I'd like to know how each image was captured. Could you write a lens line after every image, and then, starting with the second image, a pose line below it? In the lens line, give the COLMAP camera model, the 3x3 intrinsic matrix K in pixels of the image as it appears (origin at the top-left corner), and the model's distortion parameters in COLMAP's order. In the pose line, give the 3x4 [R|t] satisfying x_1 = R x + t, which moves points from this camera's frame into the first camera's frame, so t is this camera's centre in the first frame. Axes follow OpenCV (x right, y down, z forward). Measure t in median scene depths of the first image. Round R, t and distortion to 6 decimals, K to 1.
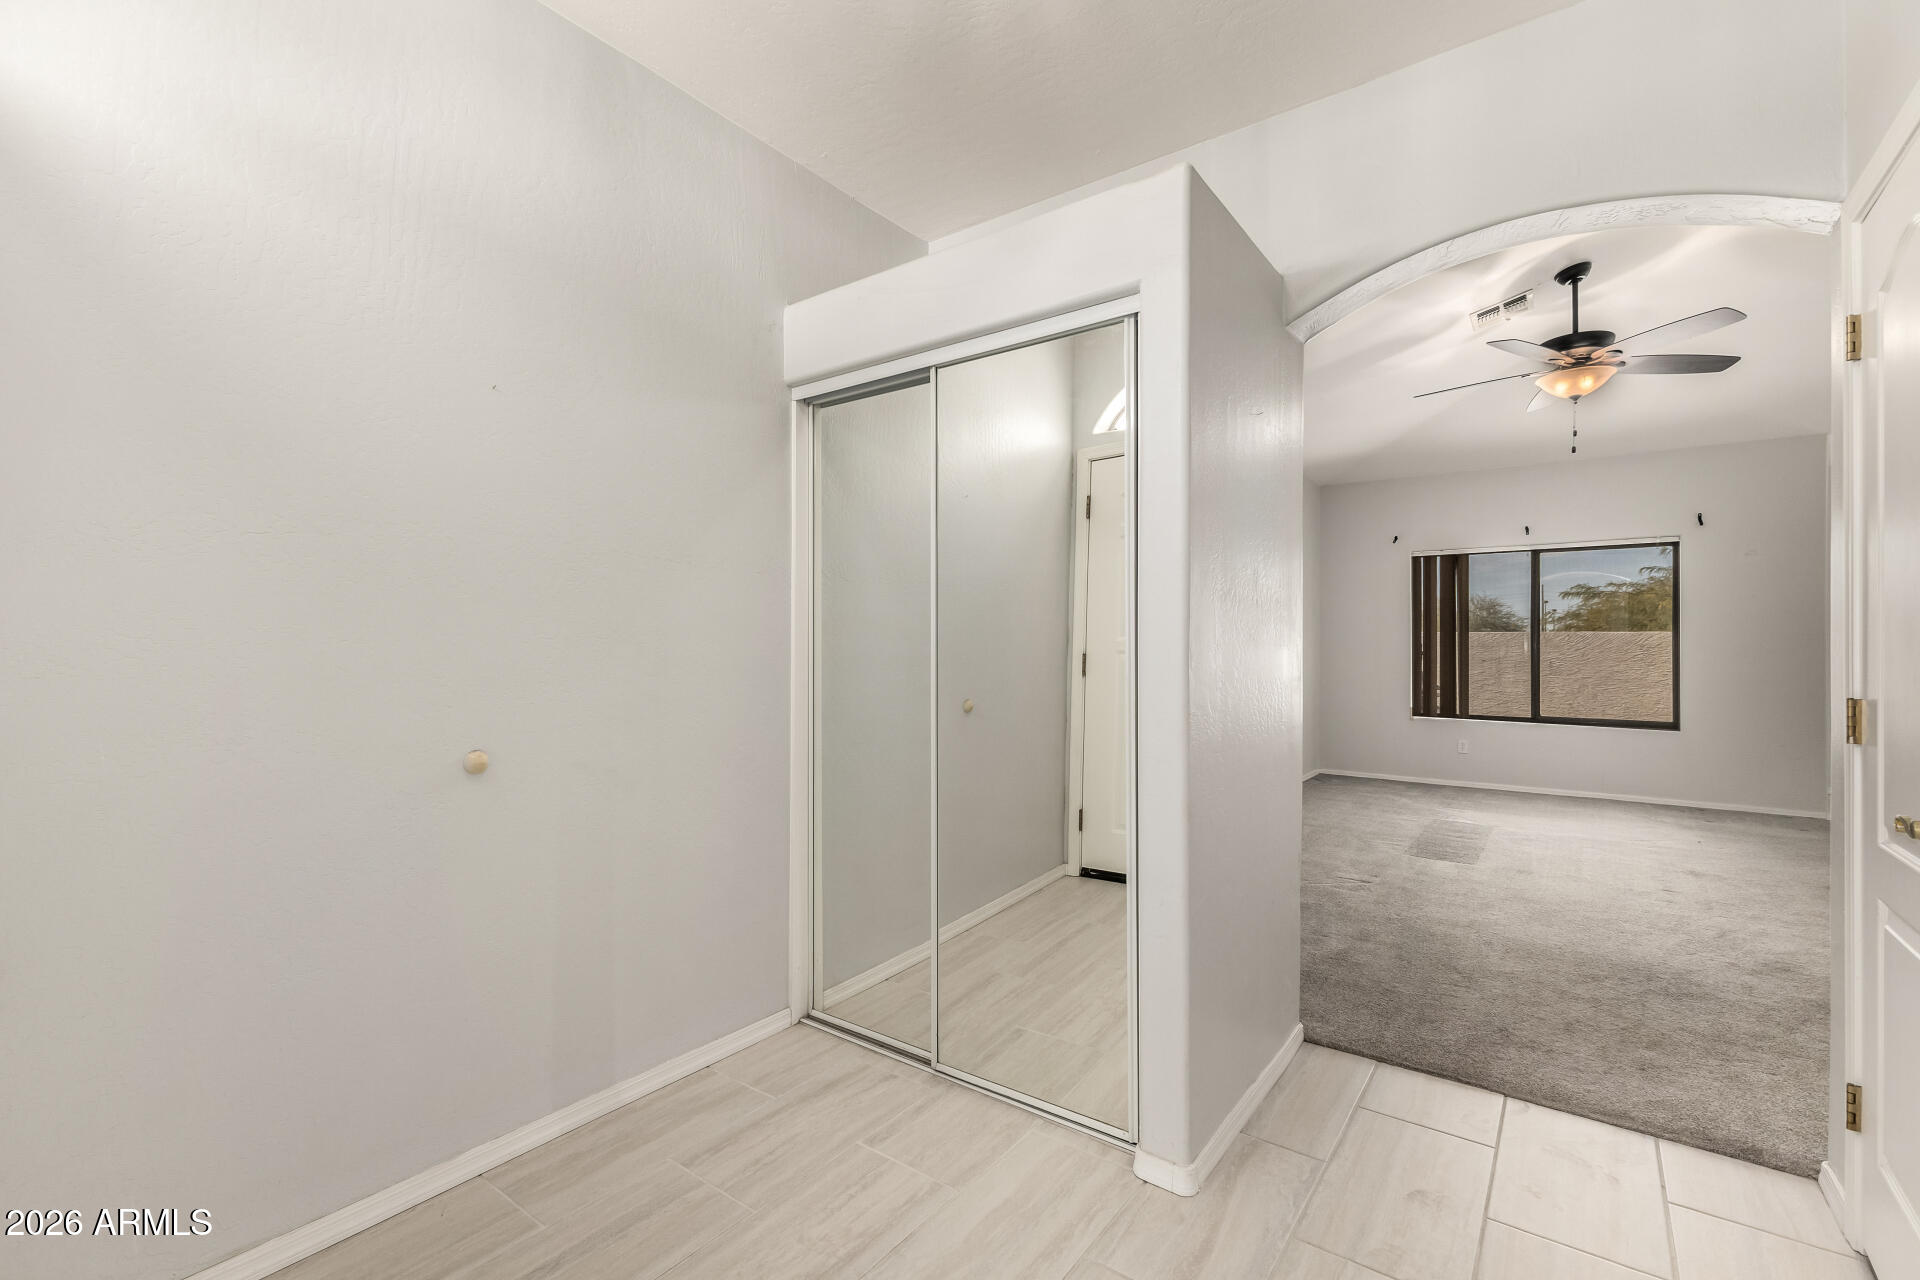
lens RADIAL K [[839.6, 0, 935.8], [0, 839.6, 637.9], [0, 0, 1]] dist [0.011690, -0.002551]
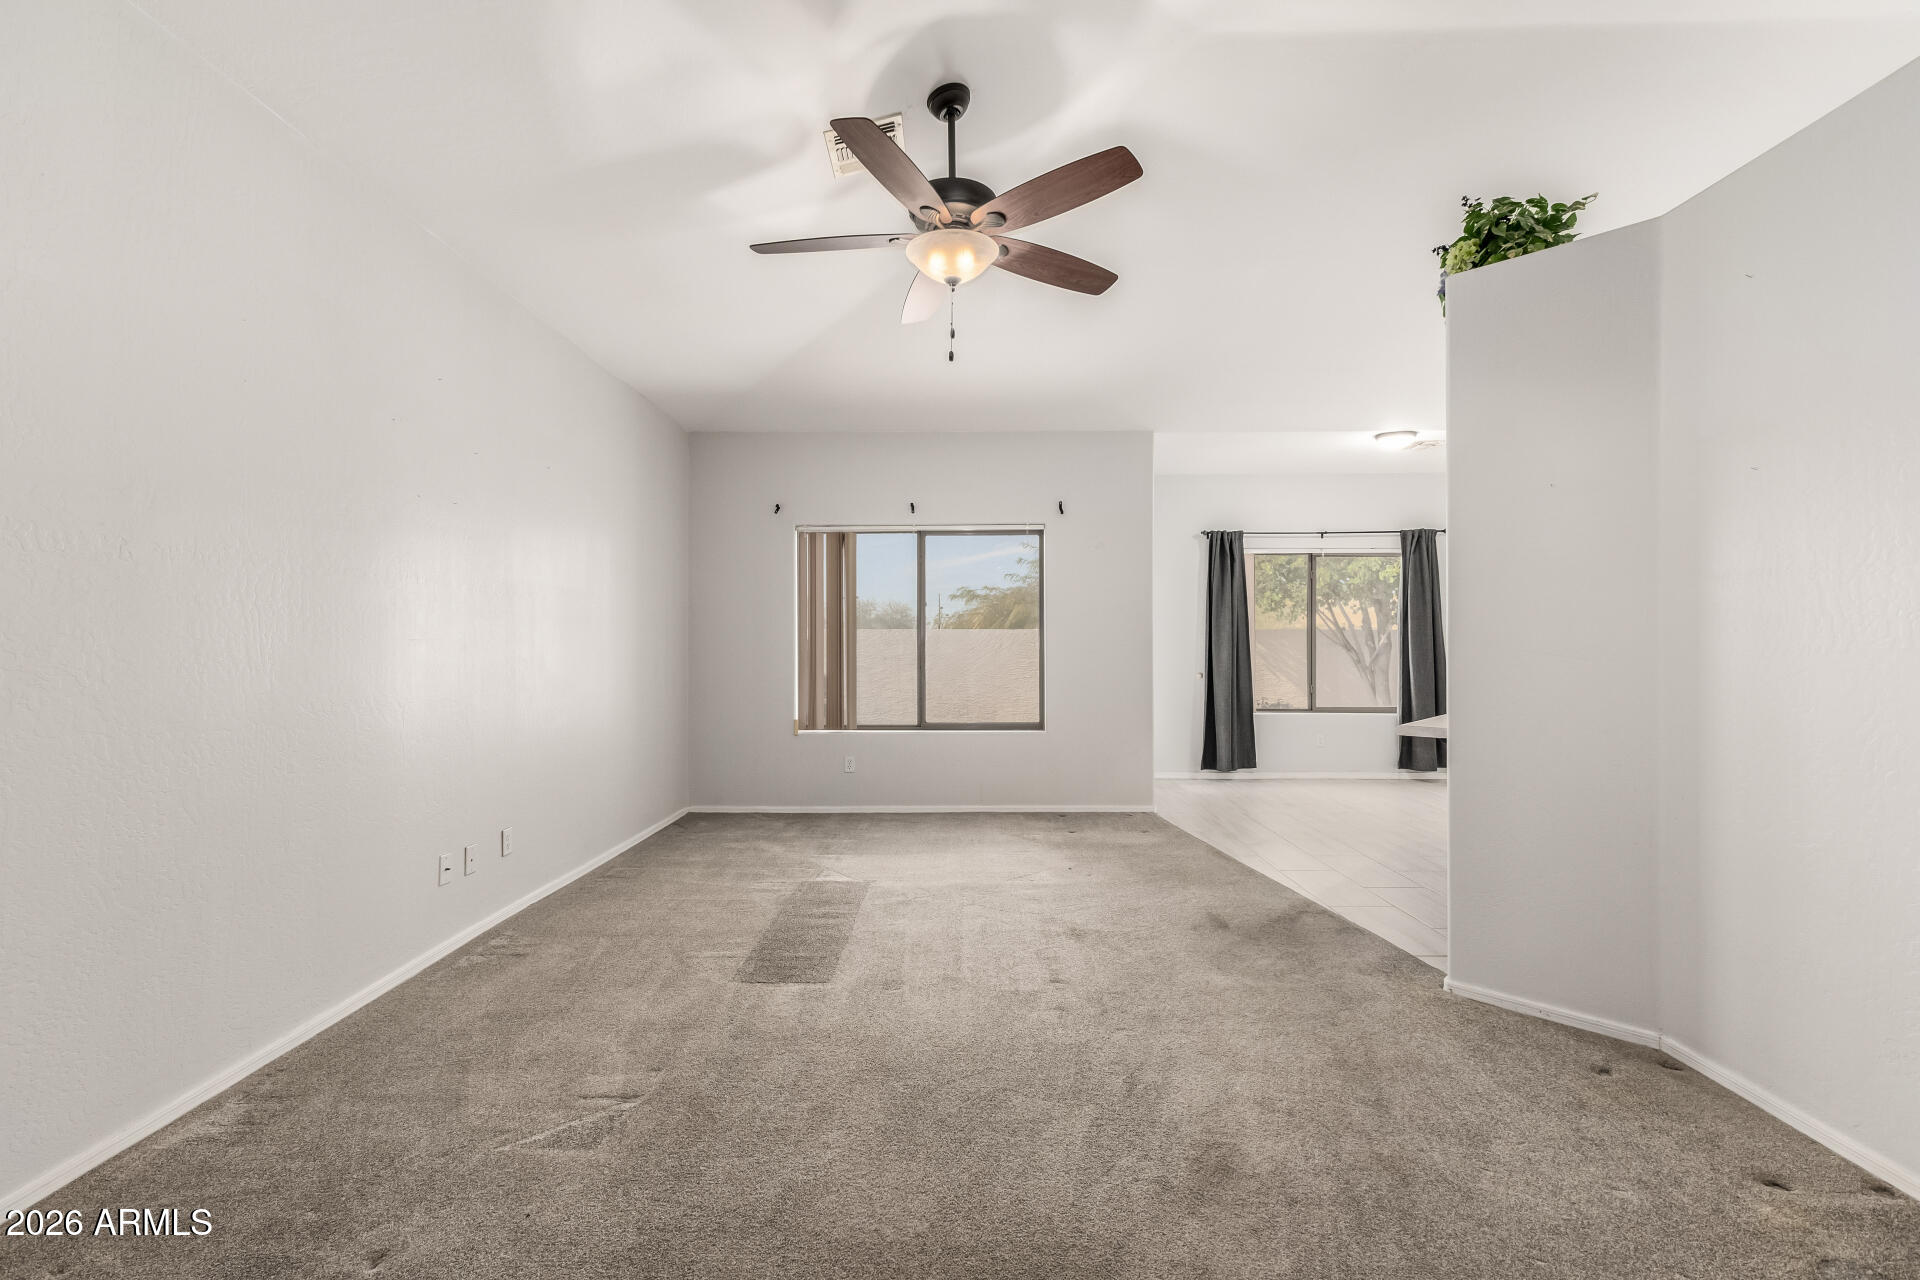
lens RADIAL K [[839.6, 0, 950.8], [0, 839.6, 635.3], [0, 0, 1]] dist [0.011690, -0.002551]
pose [[0.804613, 0.000629, 0.593800, 0.249197], [0.001962, 0.999991, -0.003718, 0.006607], [-0.593797, 0.004156, 0.804604, 0.321757]]
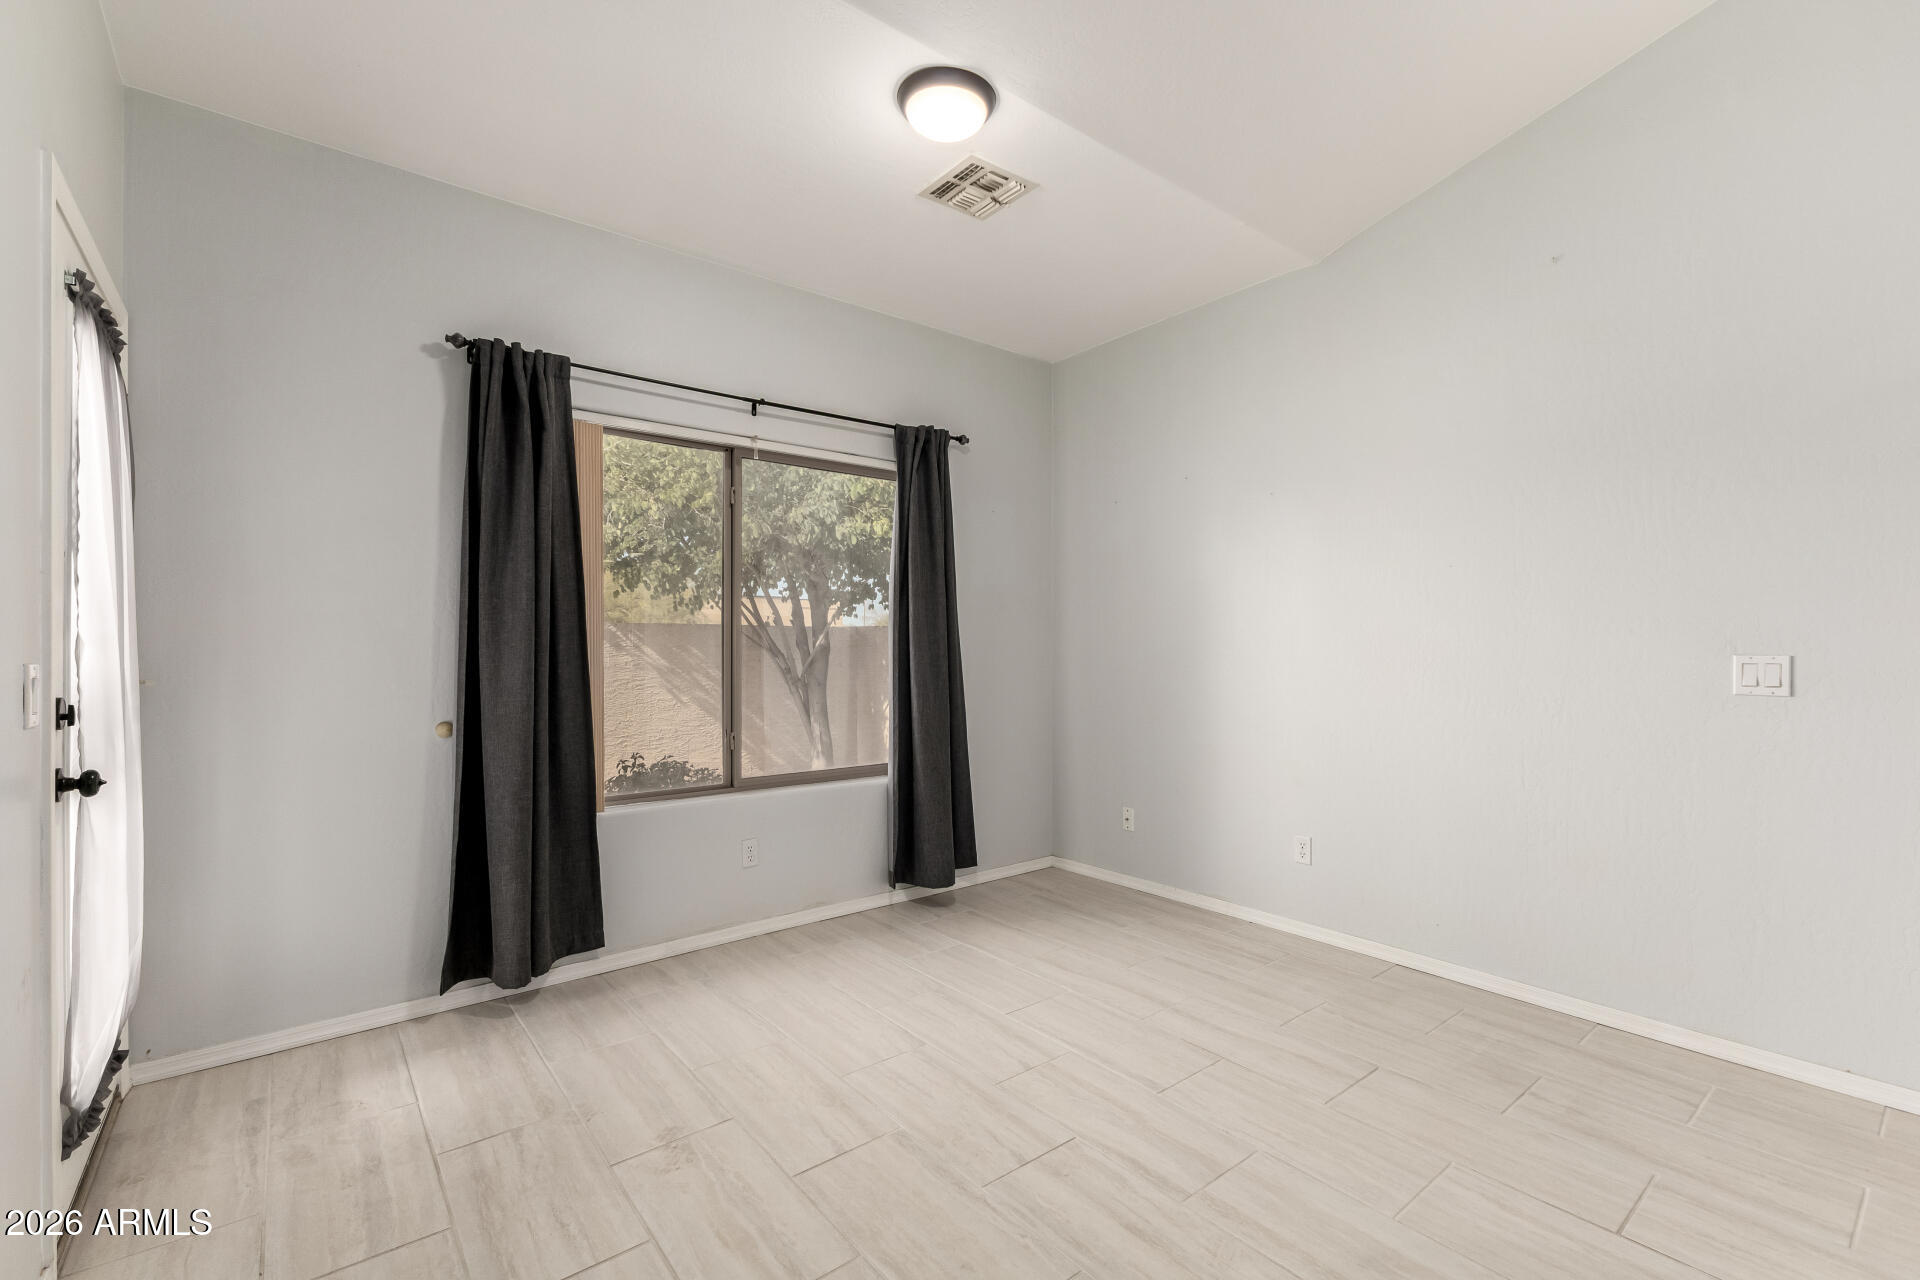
lens RADIAL K [[839.6, 0, 975.1], [0, 839.6, 643.2], [0, 0, 1]] dist [0.011690, -0.002551]
pose [[0.229578, -0.000855, 0.973290, 0.880874], [-0.000086, 1.000000, 0.000899, 0.015210], [-0.973290, -0.000290, 0.229578, 0.703382]]
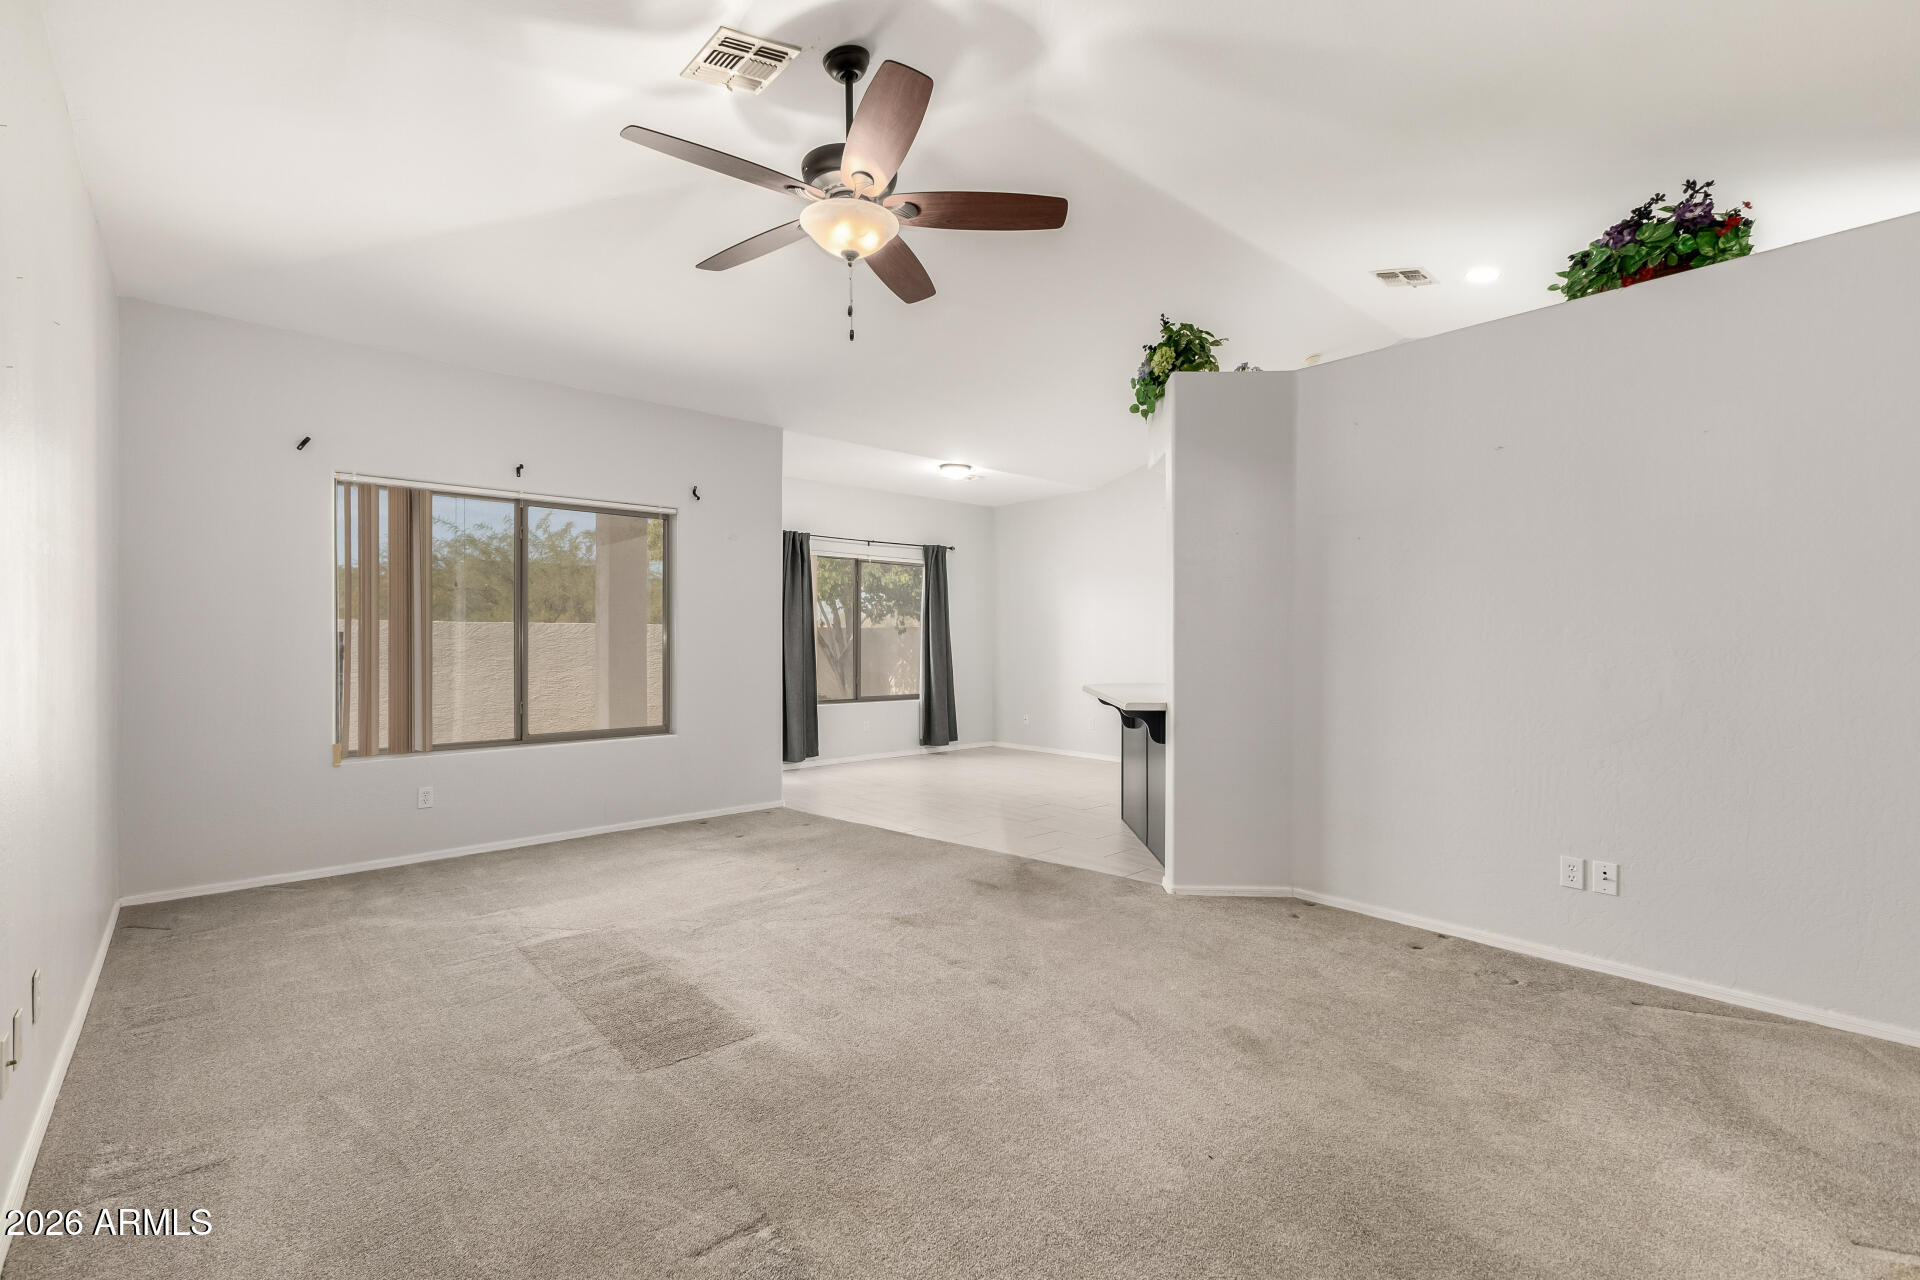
lens RADIAL K [[839.6, 0, 970.1], [0, 839.6, 637.0], [0, 0, 1]] dist [0.011690, -0.002551]
pose [[0.179980, 0.000087, 0.983670, 0.093685], [-0.006900, 0.999976, 0.001174, 0.007499], [-0.983646, -0.006999, 0.179977, 0.571250]]
